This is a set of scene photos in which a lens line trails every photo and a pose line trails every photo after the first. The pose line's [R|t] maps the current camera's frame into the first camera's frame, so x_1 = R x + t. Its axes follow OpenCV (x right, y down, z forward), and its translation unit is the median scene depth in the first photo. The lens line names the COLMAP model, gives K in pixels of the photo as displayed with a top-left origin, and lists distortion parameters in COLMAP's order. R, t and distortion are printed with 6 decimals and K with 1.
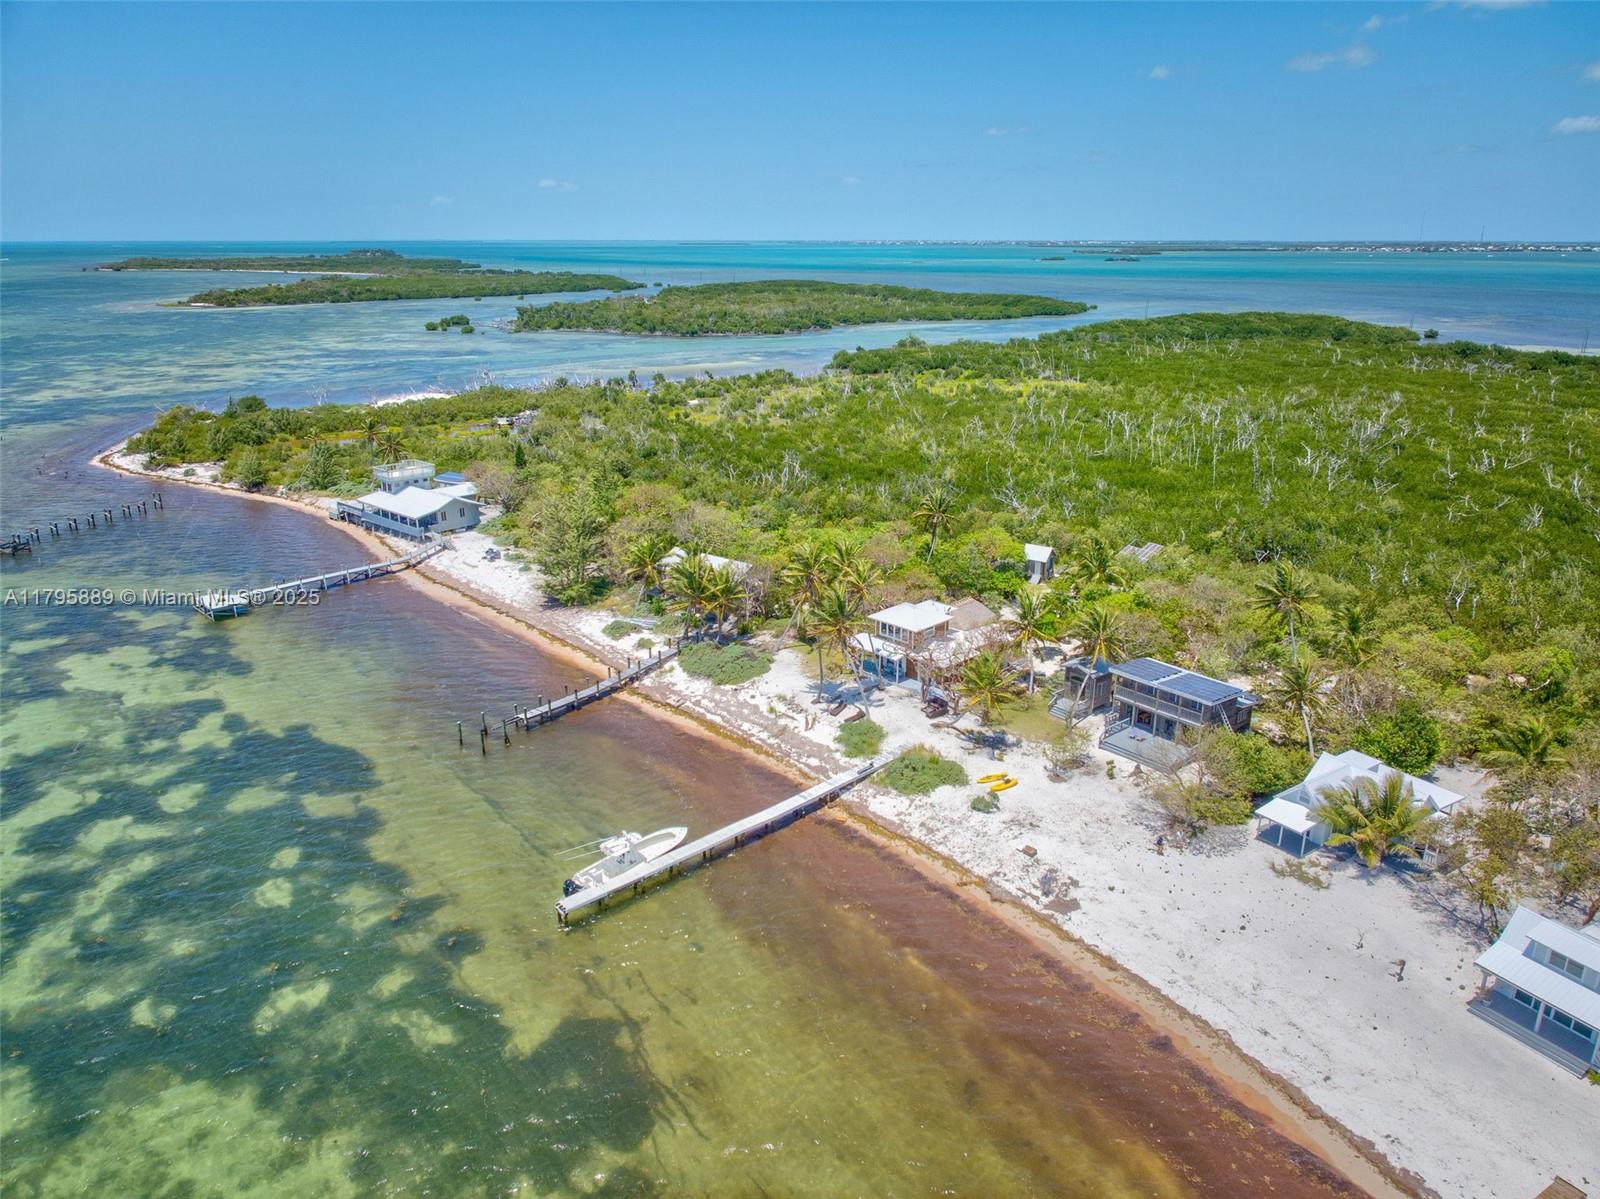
lens RADIAL K [[1085.0, 0, 806.3], [0, 1085.0, 601.2], [0, 0, 1]] dist [0.013267, -0.023527]
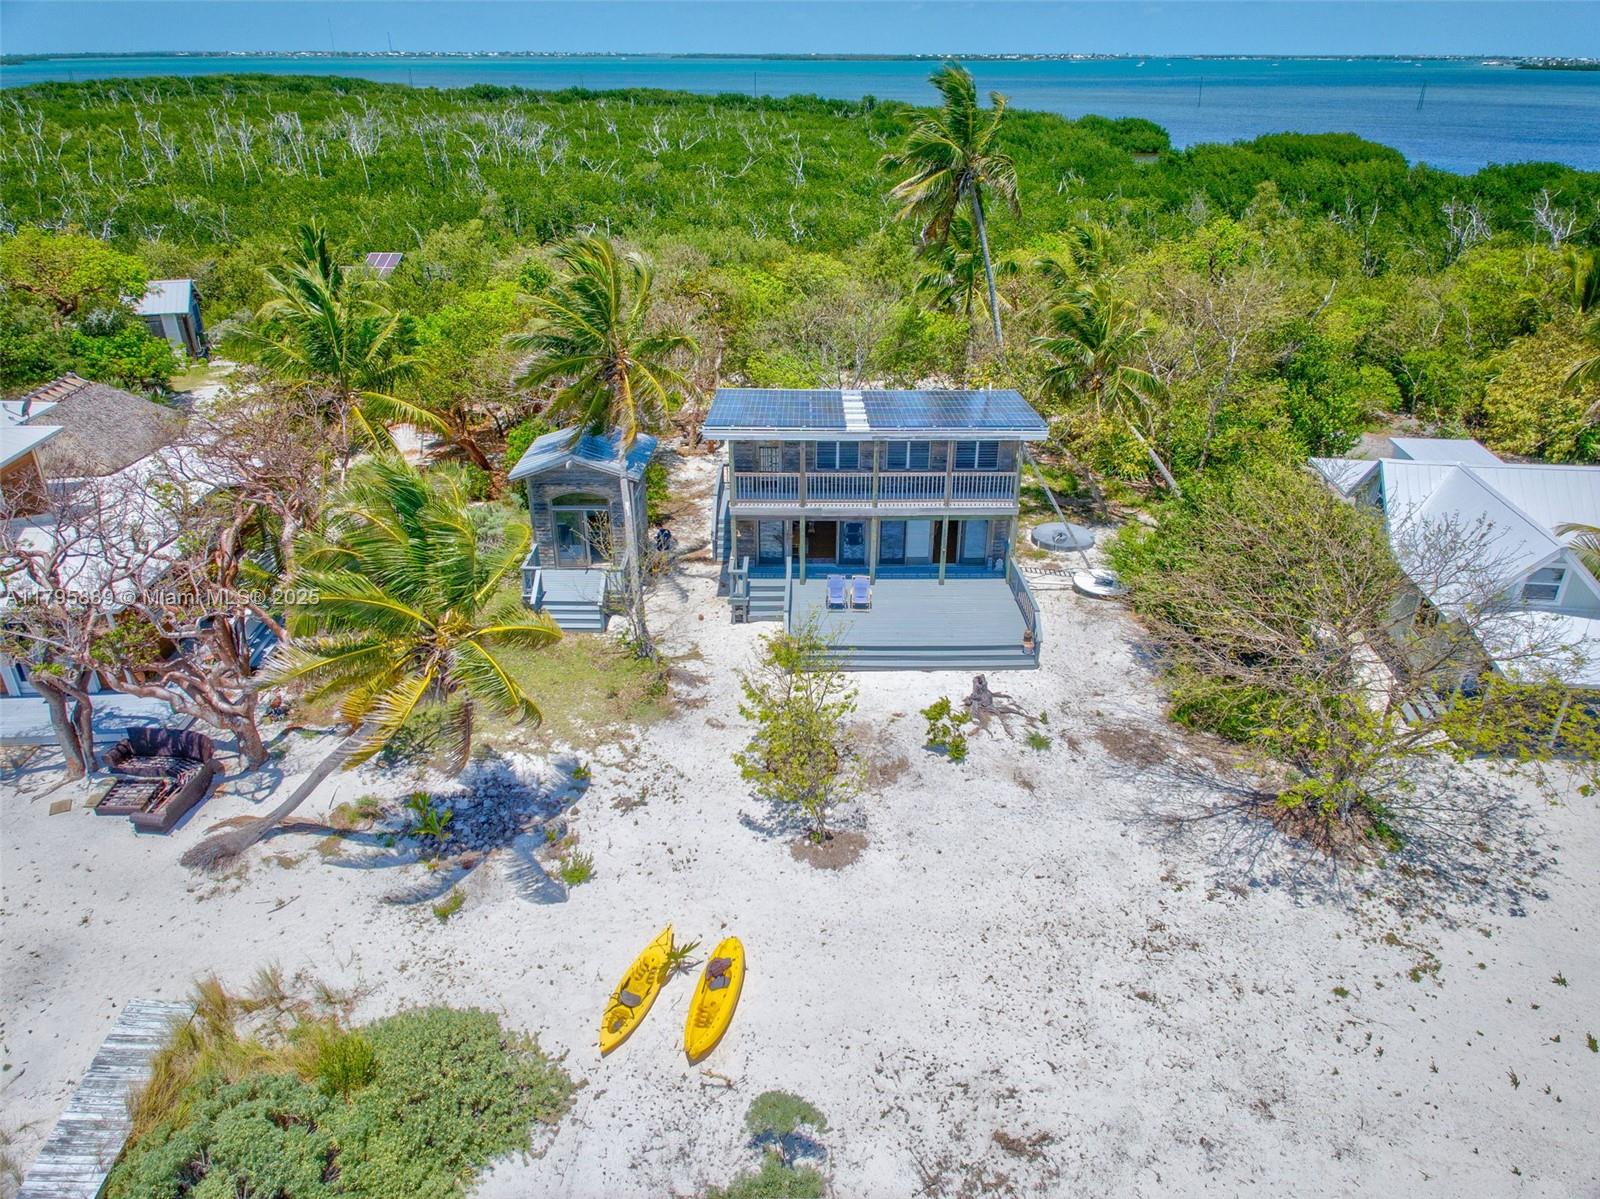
lens RADIAL K [[1085.0, 0, 806.3], [0, 1085.0, 598.2], [0, 0, 1]] dist [0.013267, -0.023527]
pose [[0.647294, -0.342195, 0.681112, 0.061770], [0.240981, 0.939604, 0.243048, 0.037181], [-0.723145, 0.006812, 0.690662, 0.737420]]
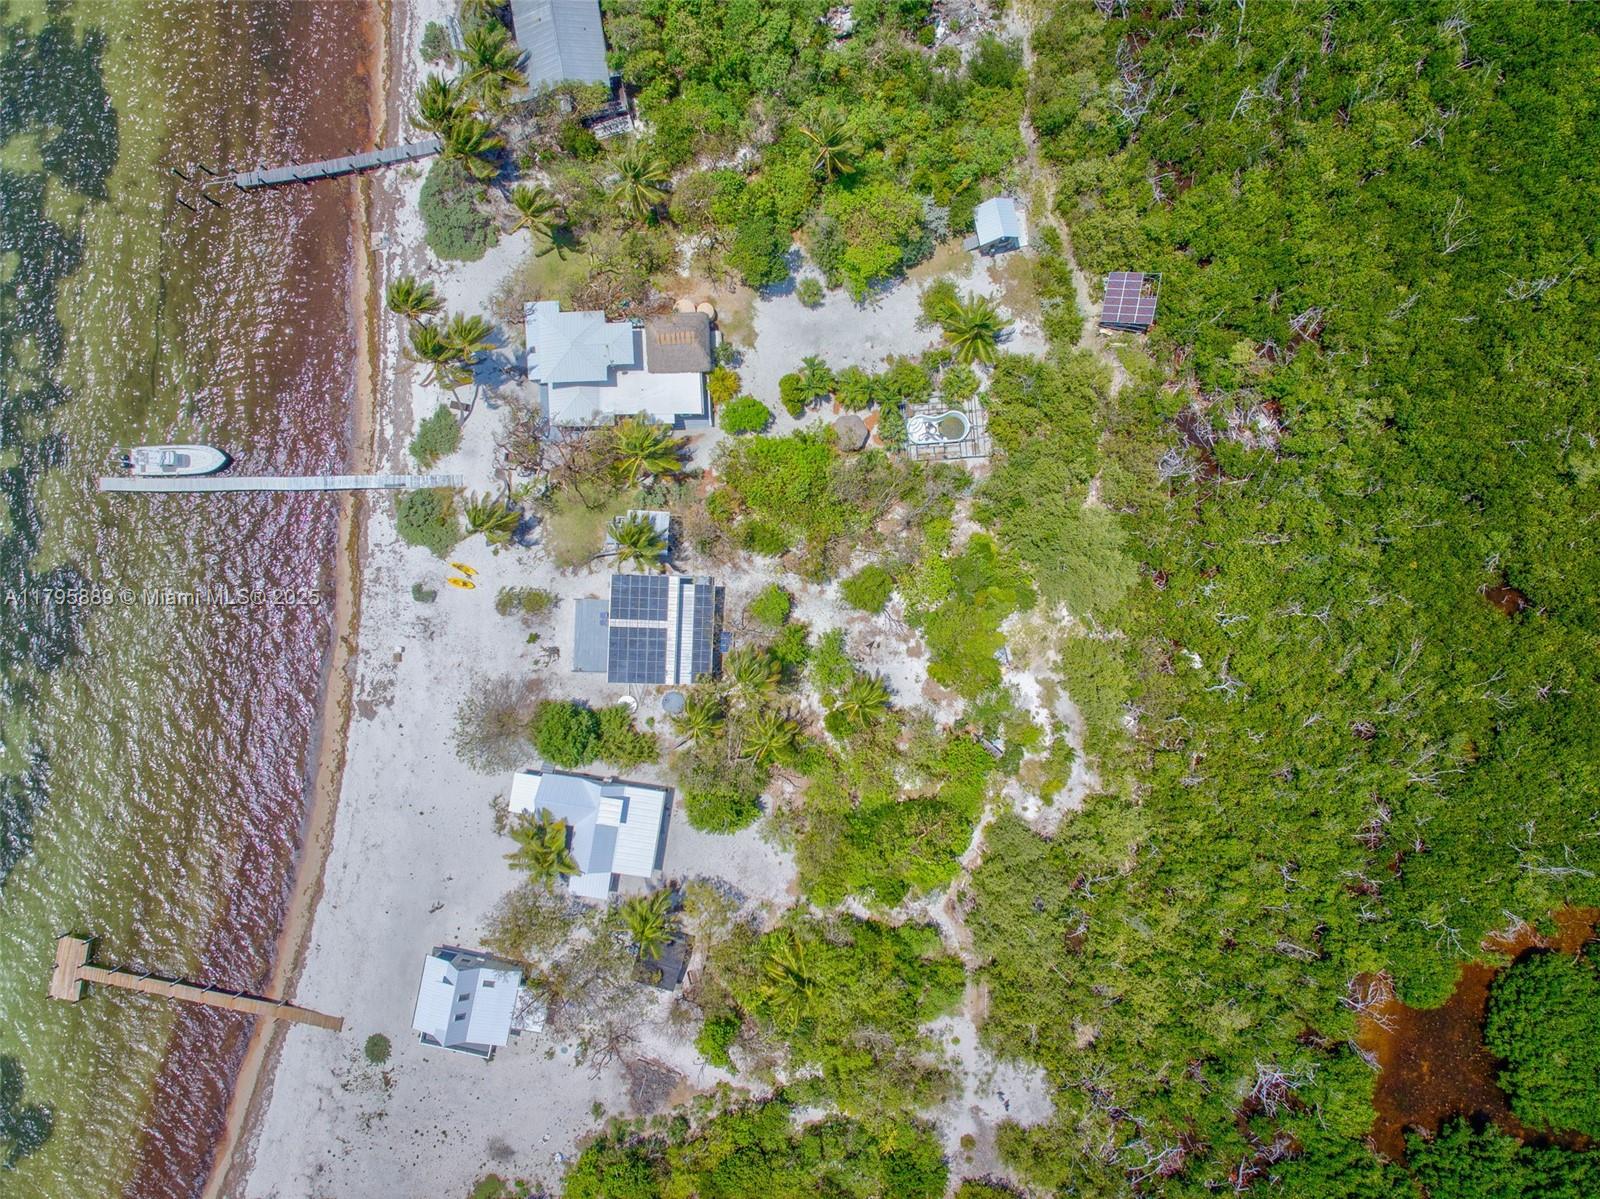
lens RADIAL K [[1085.0, 0, 795.2], [0, 1085.0, 597.5], [0, 0, 1]] dist [0.013267, -0.023527]
pose [[0.737234, 0.675568, -0.009716, 0.420566], [-0.213671, 0.246769, 0.945225, -0.911875], [0.640961, -0.694776, 0.326275, 0.742305]]
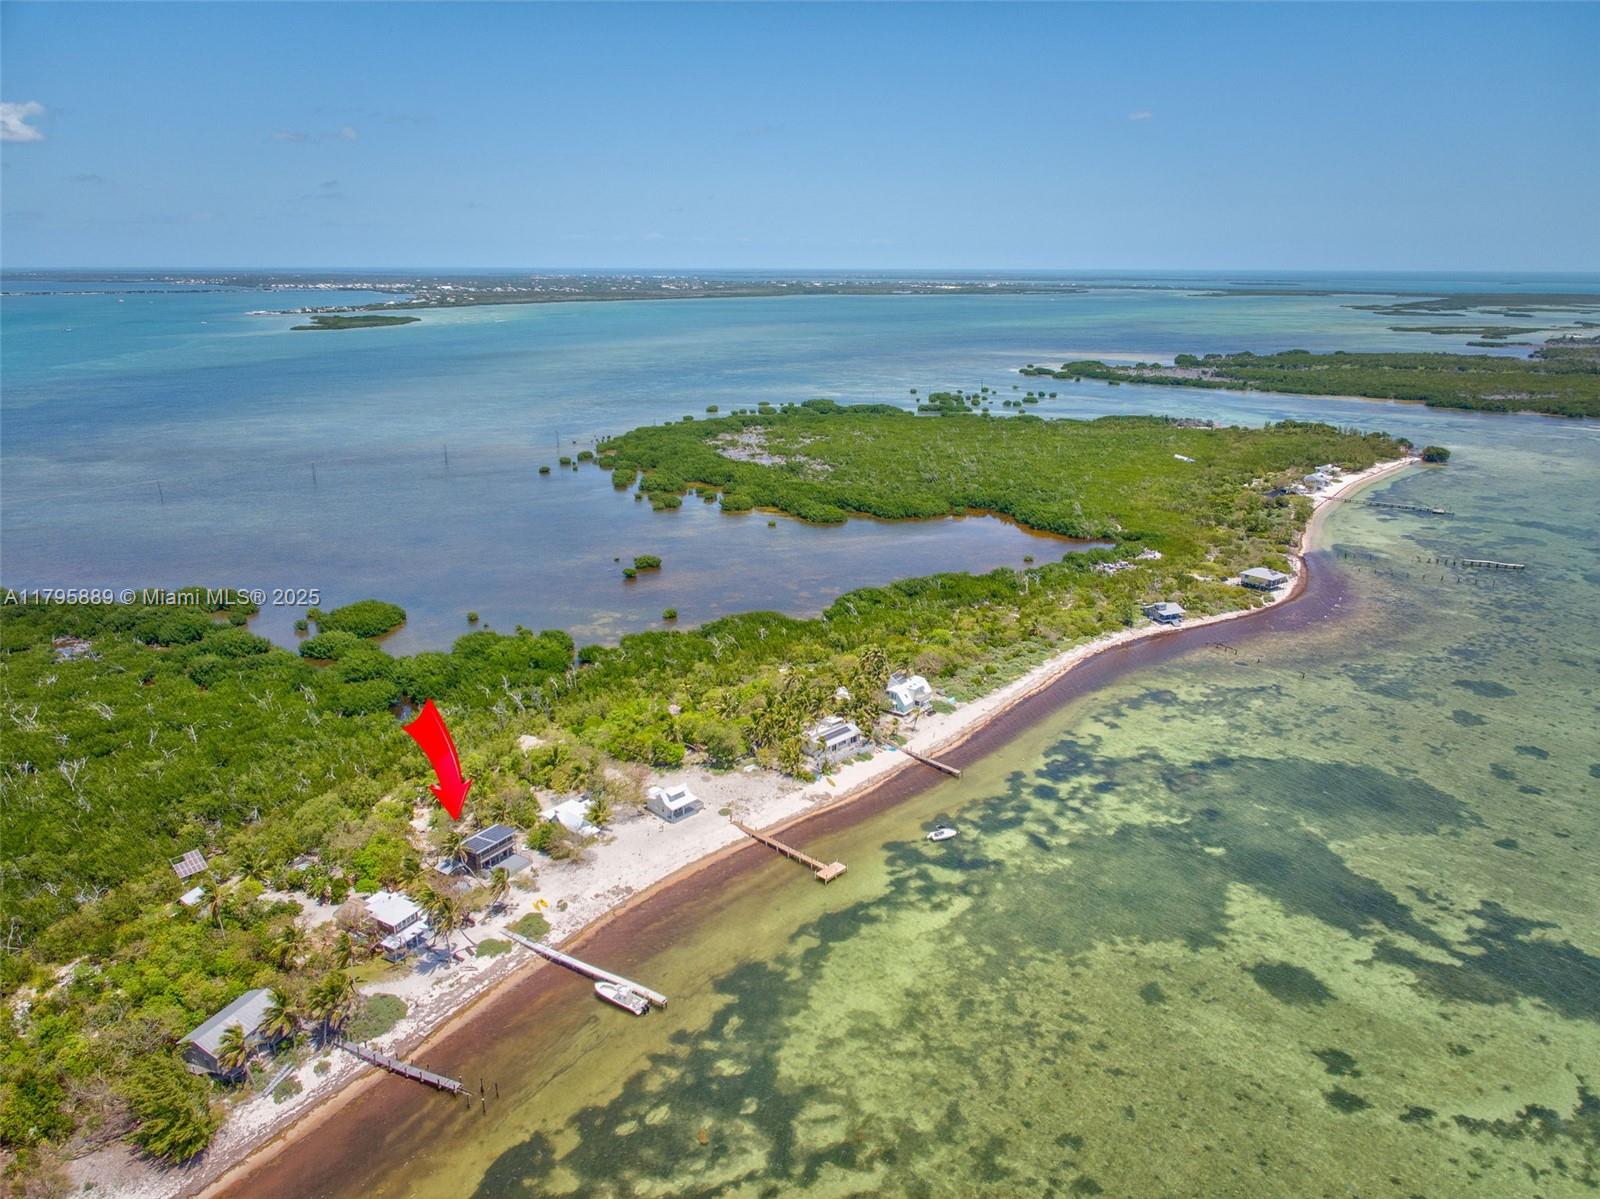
lens RADIAL K [[1085.0, 0, 807.3], [0, 1085.0, 594.0], [0, 0, 1]] dist [0.013267, -0.023527]
pose [[-0.280910, -0.283501, 0.916906, -1.612707], [0.298884, 0.882024, 0.364284, -0.913519], [-0.912008, 0.376380, -0.163036, 0.563095]]
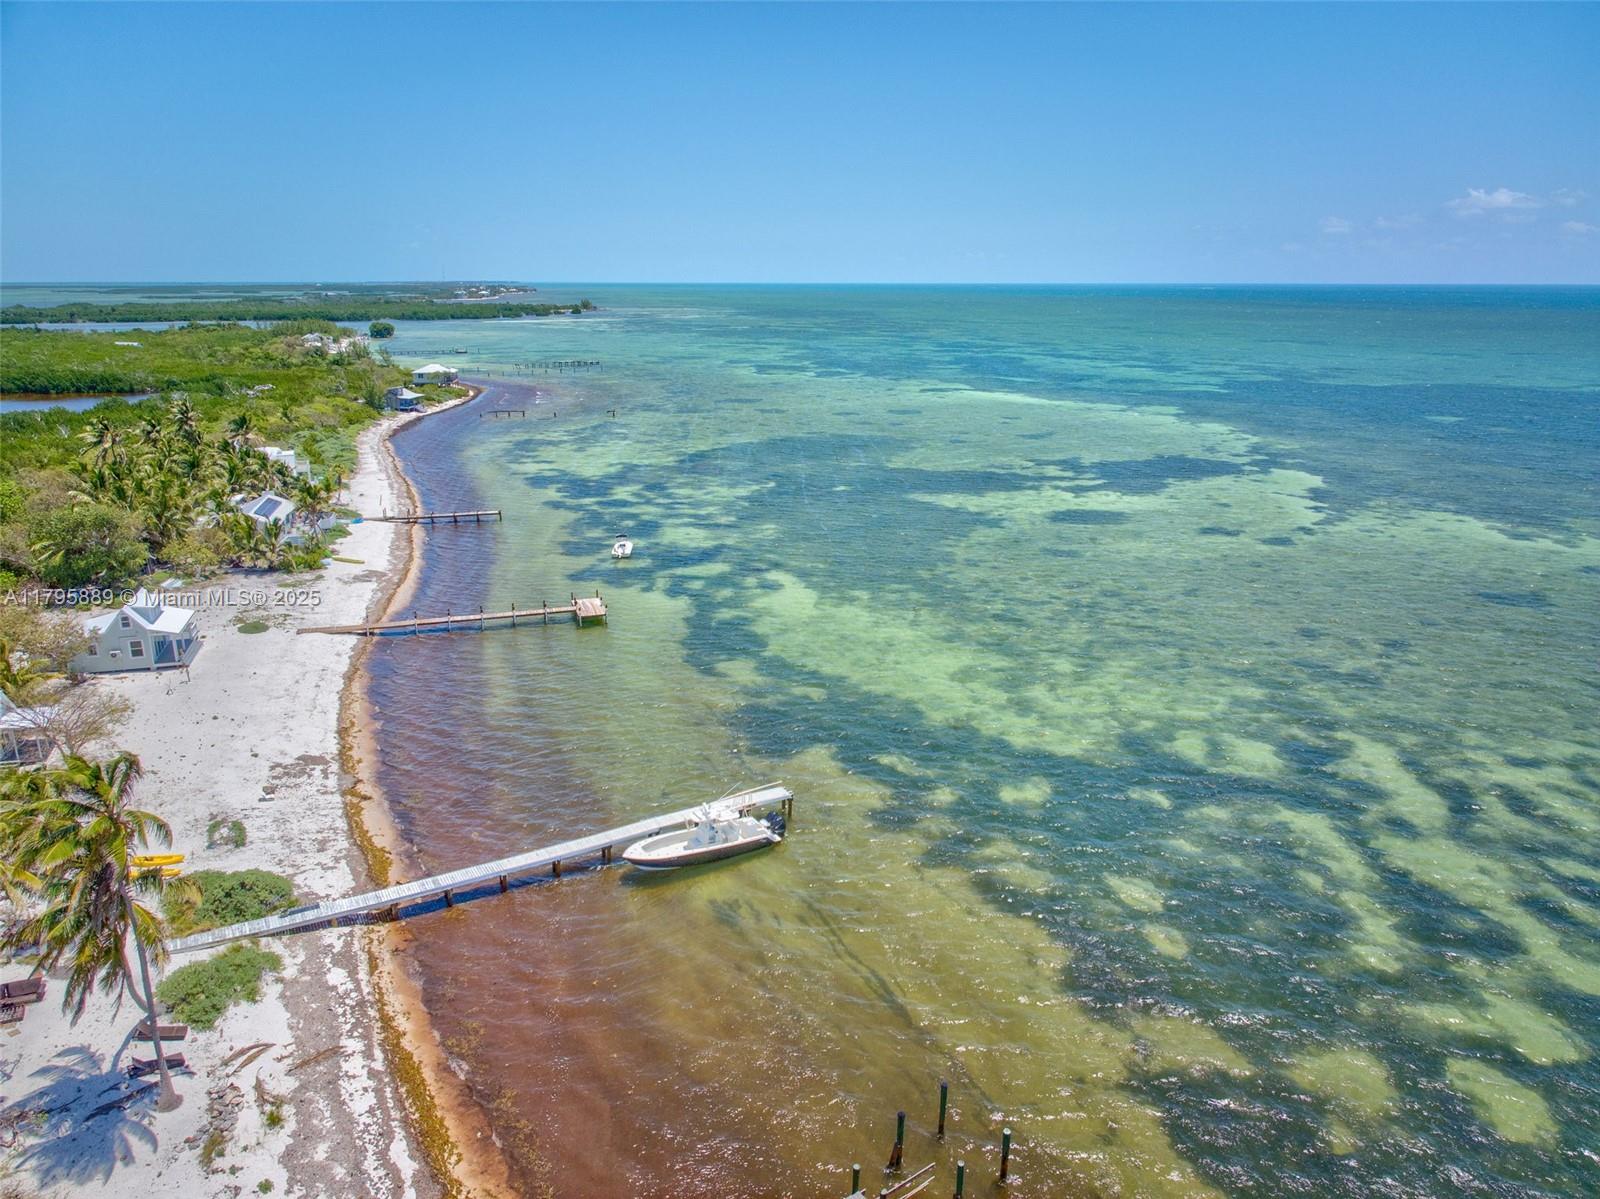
lens RADIAL K [[1085.0, 0, 803.5], [0, 1085.0, 601.2], [0, 0, 1]] dist [0.013267, -0.023527]
pose [[-0.975595, -0.063330, 0.210246, -0.314647], [0.069246, 0.819911, 0.568288, -0.293976], [-0.208373, 0.568978, -0.795516, 1.217006]]
